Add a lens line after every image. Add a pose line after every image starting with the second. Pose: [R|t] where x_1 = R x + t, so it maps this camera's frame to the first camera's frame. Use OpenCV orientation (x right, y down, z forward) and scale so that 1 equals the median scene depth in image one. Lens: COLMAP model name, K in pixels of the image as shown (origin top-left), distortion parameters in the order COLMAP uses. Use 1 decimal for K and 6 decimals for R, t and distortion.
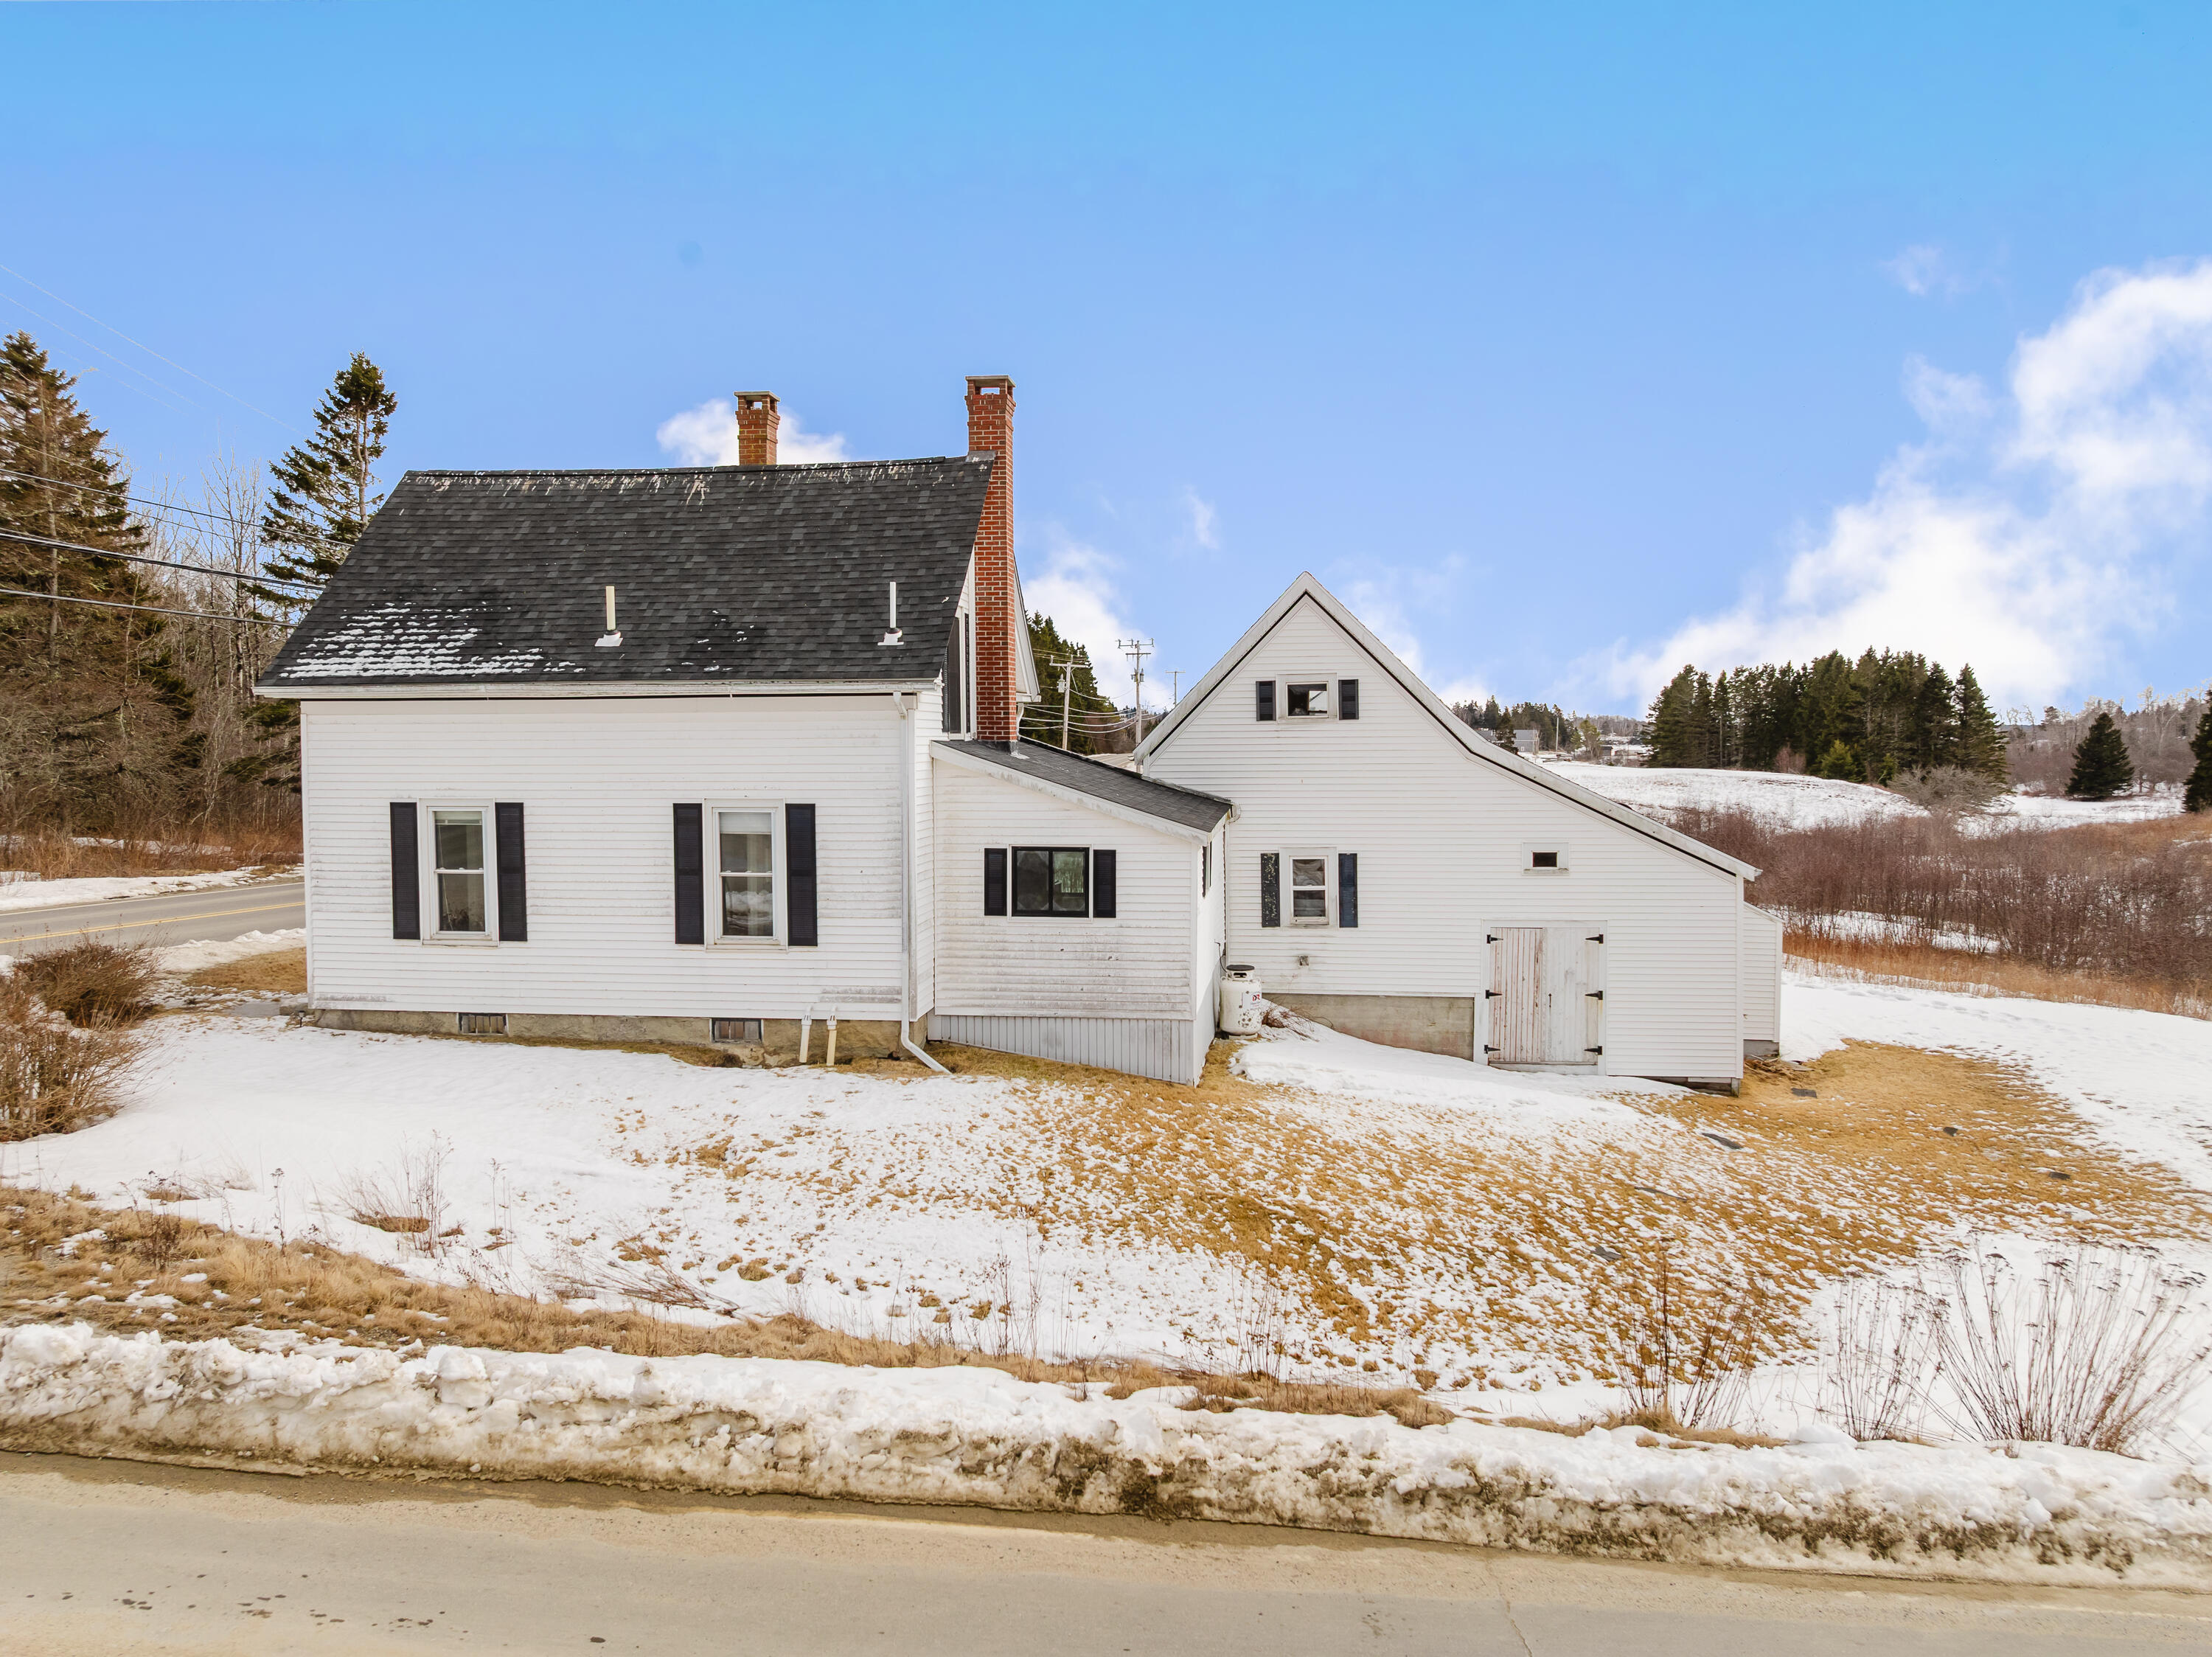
lens RADIAL K [[1564.6, 0, 1113.0], [0, 1564.6, 833.8], [0, 0, 1]] dist [-0.034727, -0.001265]
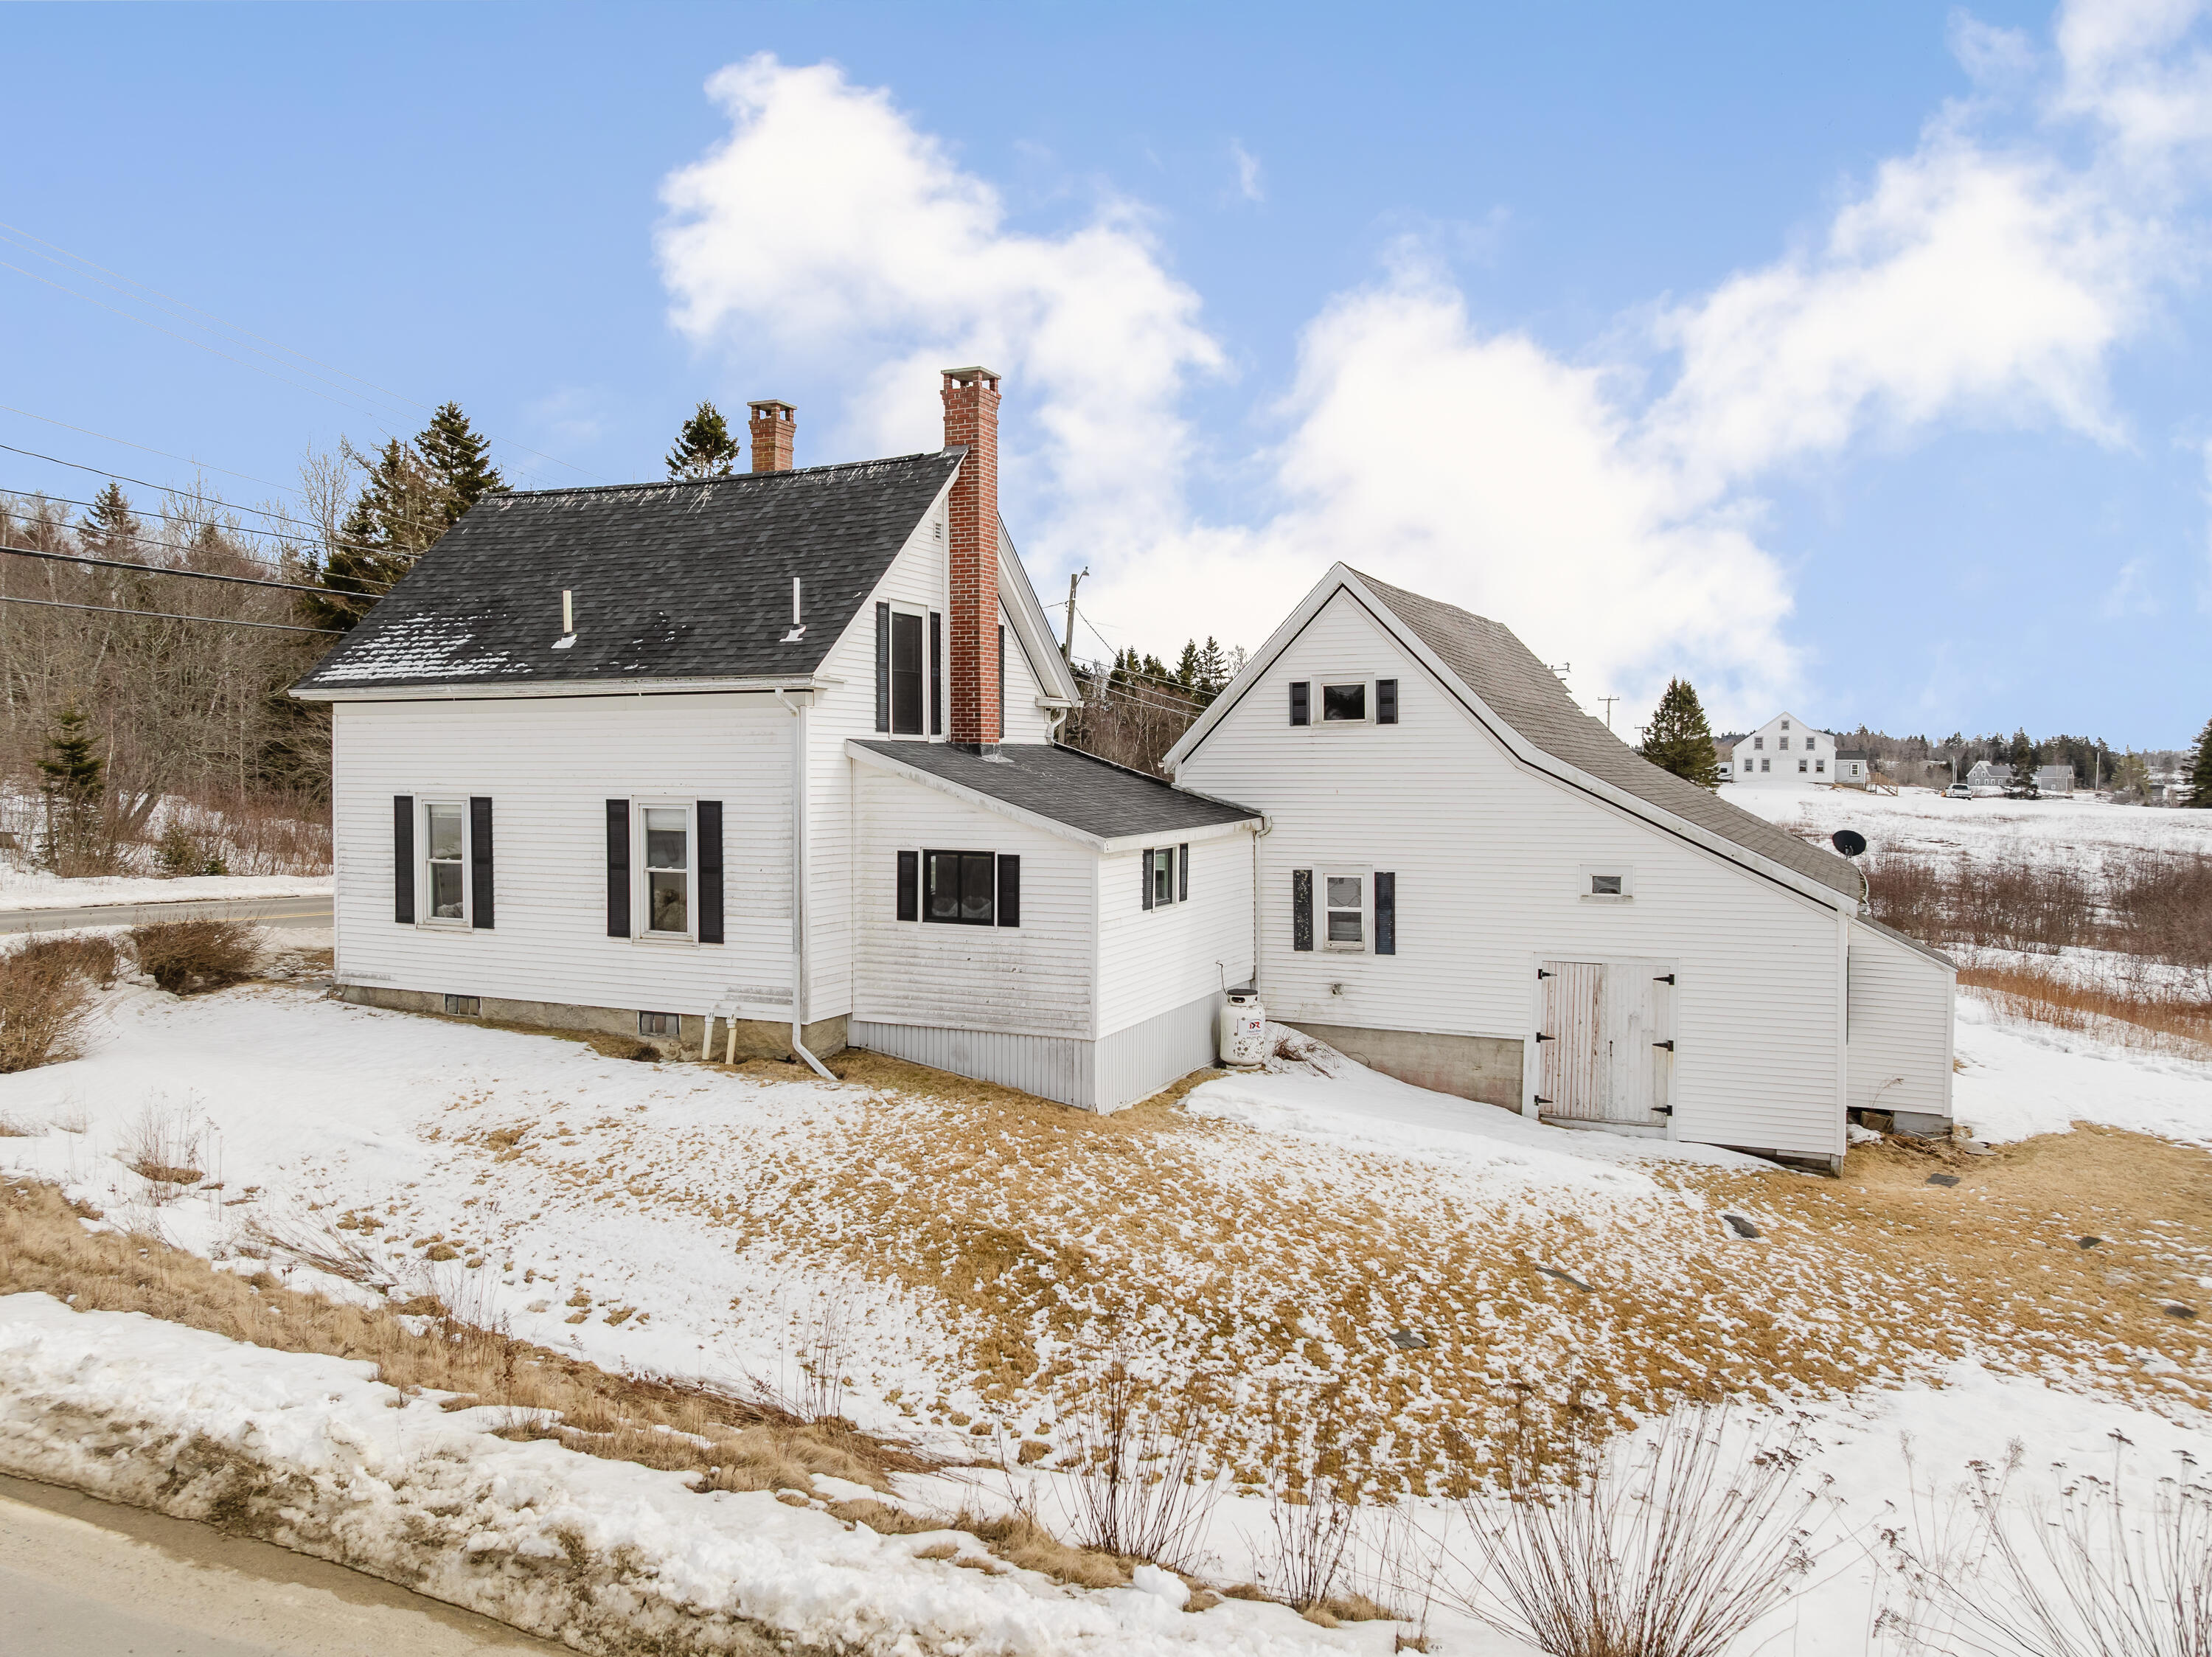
lens RADIAL K [[1564.6, 0, 1113.0], [0, 1564.6, 833.8], [0, 0, 1]] dist [-0.034727, -0.001265]
pose [[0.954877, 0.018732, -0.296410, 0.341783], [-0.024855, 0.999548, -0.016904, 0.012257], [0.295959, 0.023508, 0.954911, 0.118885]]
